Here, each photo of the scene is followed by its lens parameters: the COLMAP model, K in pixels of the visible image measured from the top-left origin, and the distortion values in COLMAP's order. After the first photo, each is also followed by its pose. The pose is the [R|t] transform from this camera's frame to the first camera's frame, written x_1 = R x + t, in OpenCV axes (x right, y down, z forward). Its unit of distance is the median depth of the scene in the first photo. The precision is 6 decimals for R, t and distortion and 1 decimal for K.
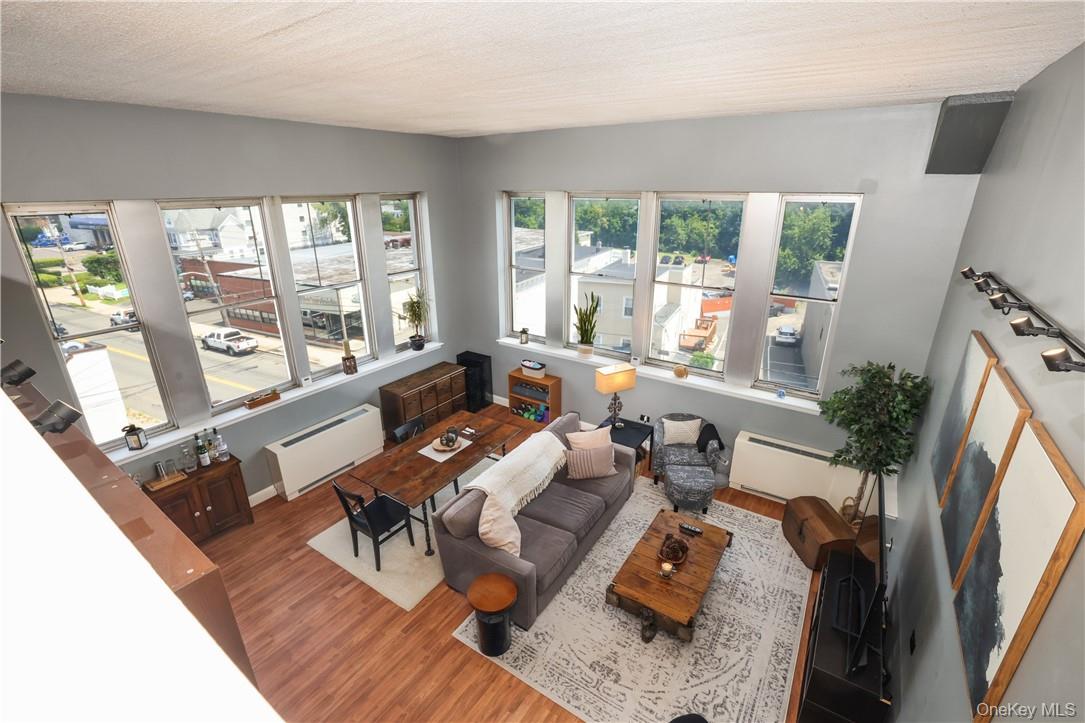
lens RADIAL K [[474.3, 0, 533.5], [0, 474.3, 361.9], [0, 0, 1]] dist [-0.026951, 0.000156]
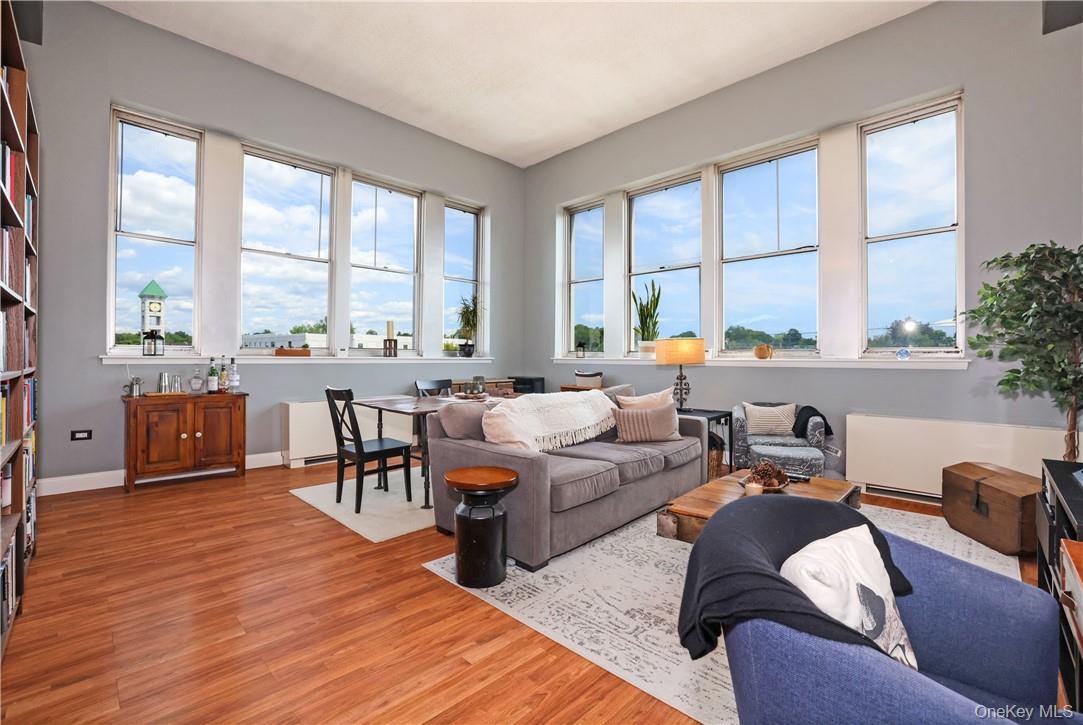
lens RADIAL K [[466.3, 0, 532.8], [0, 466.3, 354.7], [0, 0, 1]] dist [-0.039263, 0.000799]
pose [[0.983769, 0.013401, -0.178940, 0.082619], [-0.074853, 0.936950, -0.341353, 0.435868], [0.163084, 0.349207, 0.922745, 0.262978]]
